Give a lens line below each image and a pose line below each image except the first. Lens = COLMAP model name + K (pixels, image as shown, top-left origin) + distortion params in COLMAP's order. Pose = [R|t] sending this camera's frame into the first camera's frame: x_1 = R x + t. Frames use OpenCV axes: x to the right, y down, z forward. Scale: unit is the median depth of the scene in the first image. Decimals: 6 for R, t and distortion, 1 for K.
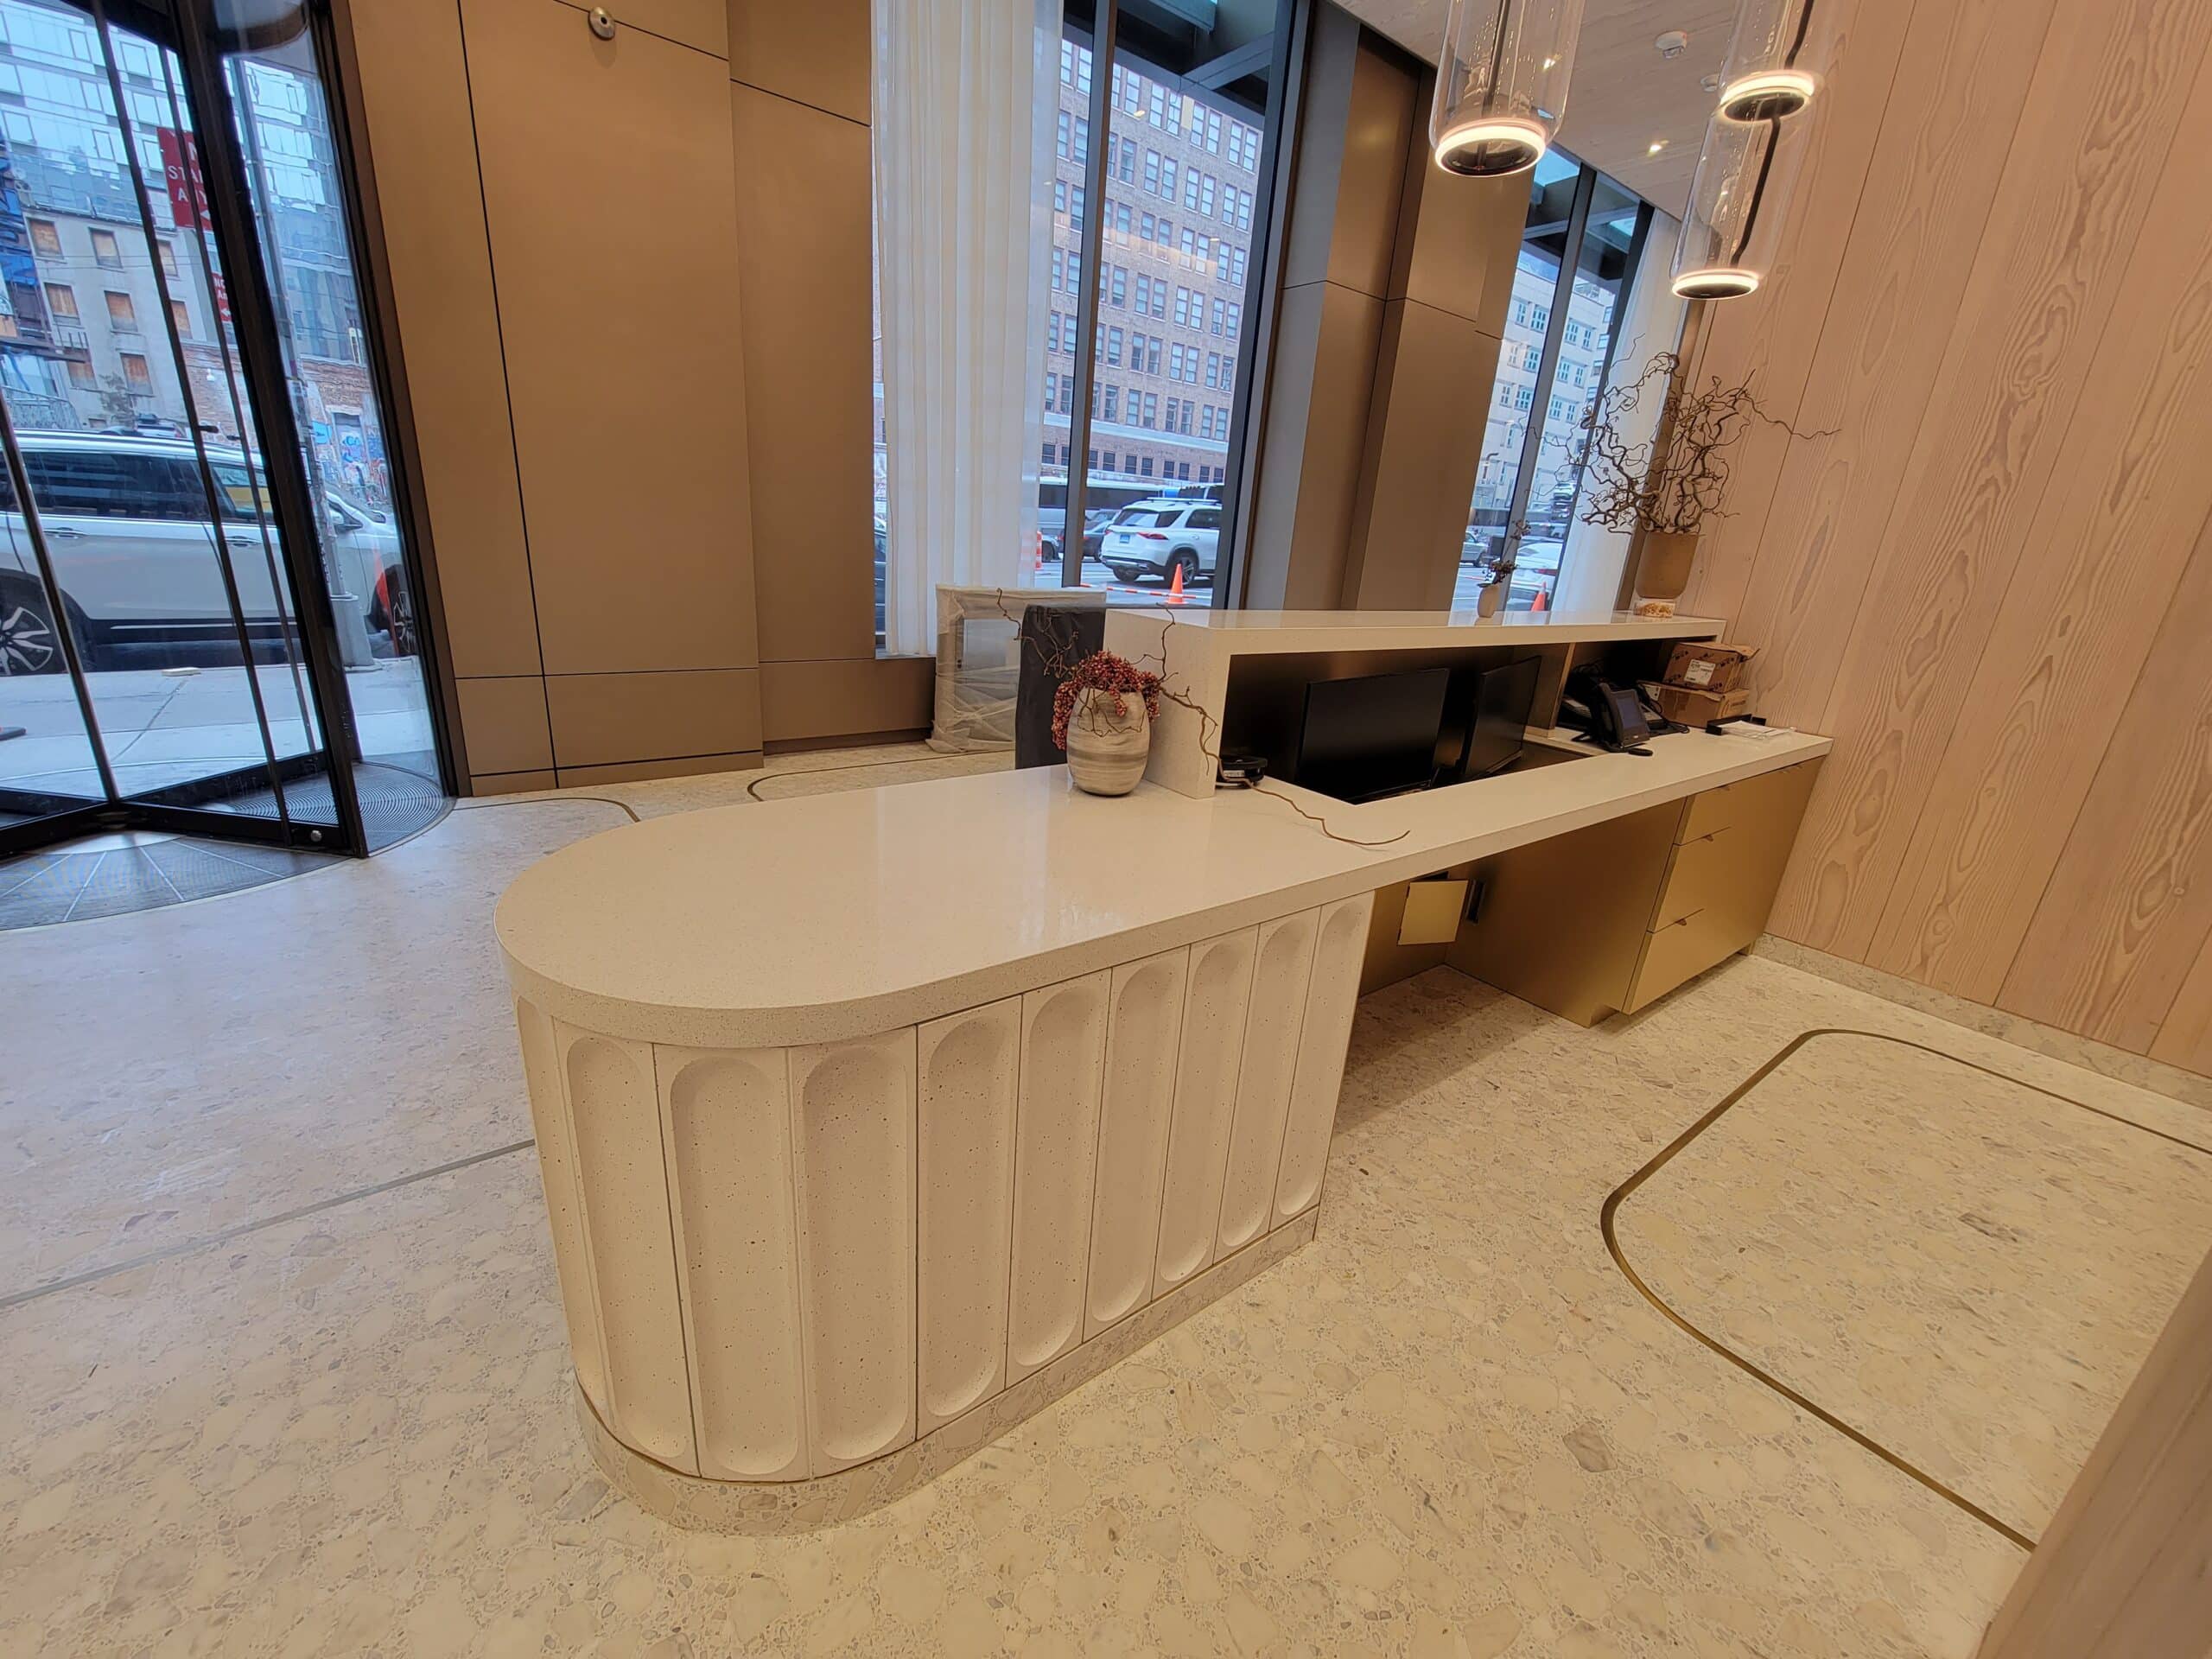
lens RADIAL K [[896.1, 0, 1105.0], [0, 896.1, 841.3], [0, 0, 1]] dist [-0.001551, -0.000981]
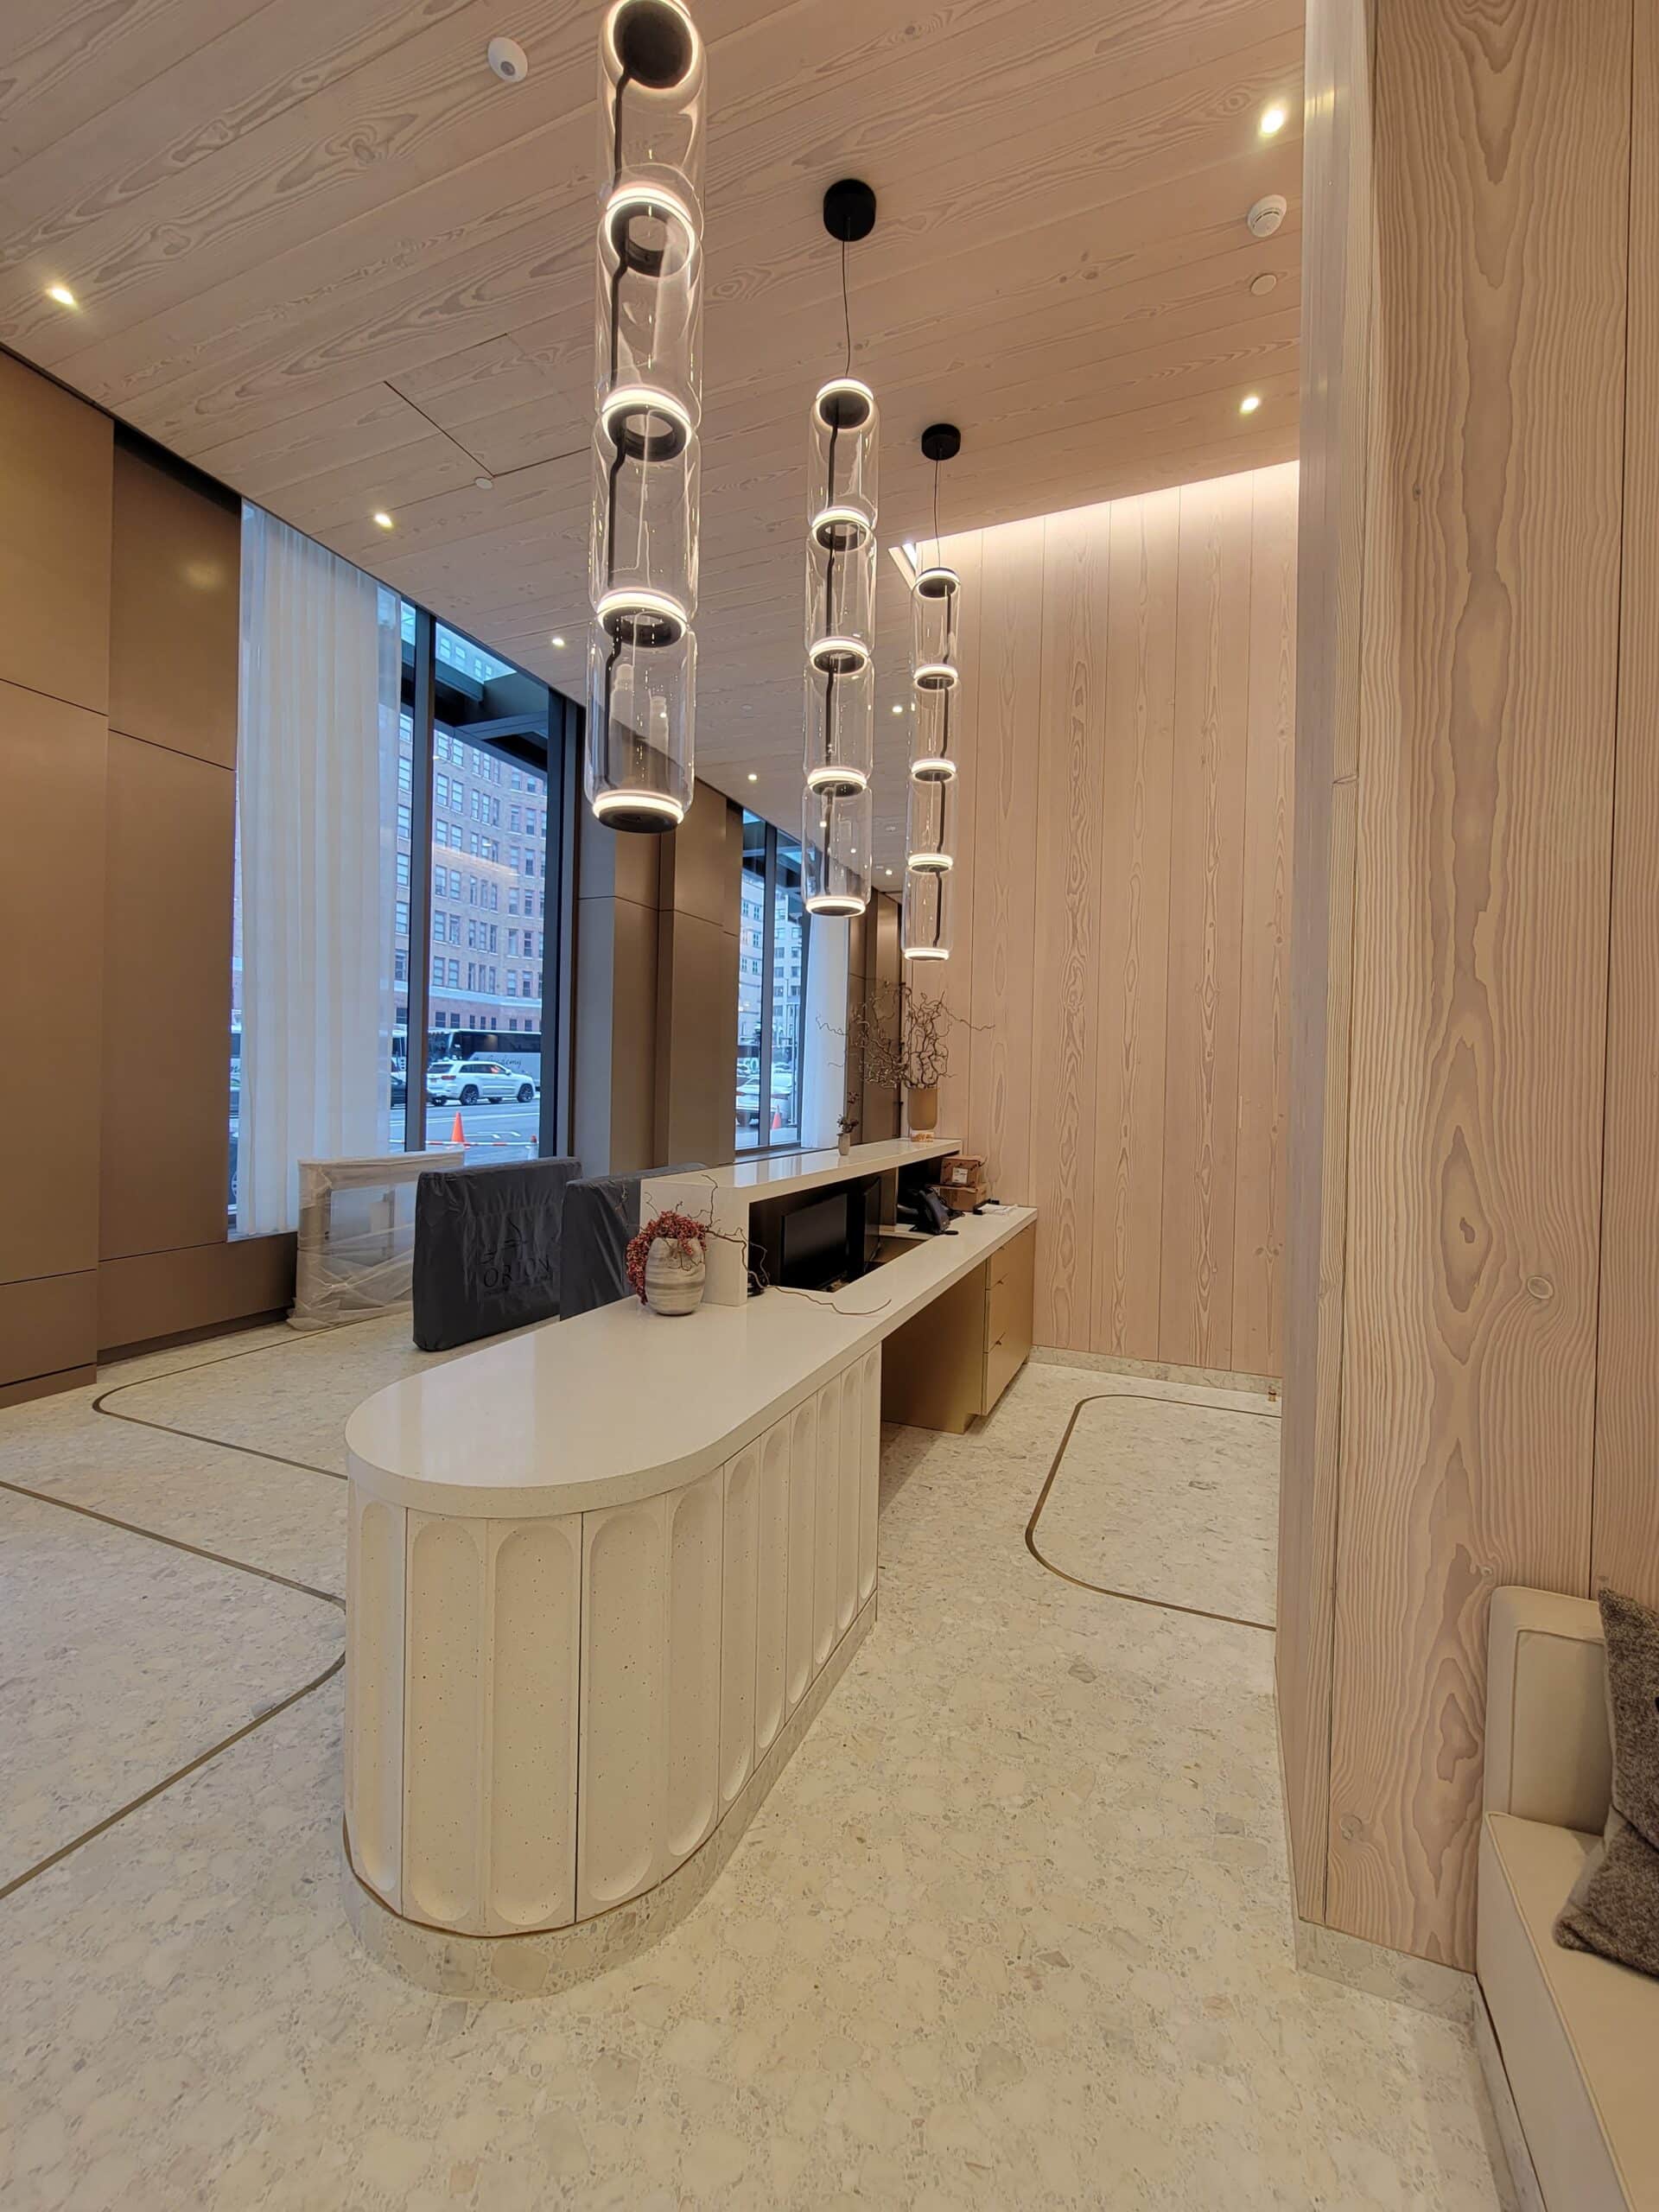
lens RADIAL K [[896.1, 0, 824.1], [0, 896.1, 1093.2], [0, 0, 1]] dist [-0.001551, -0.000981]
pose [[0.867896, -0.052932, 0.493918, -0.310291], [0.196585, 0.949730, -0.243653, 0.002440], [-0.456192, 0.308562, 0.834672, -0.227011]]
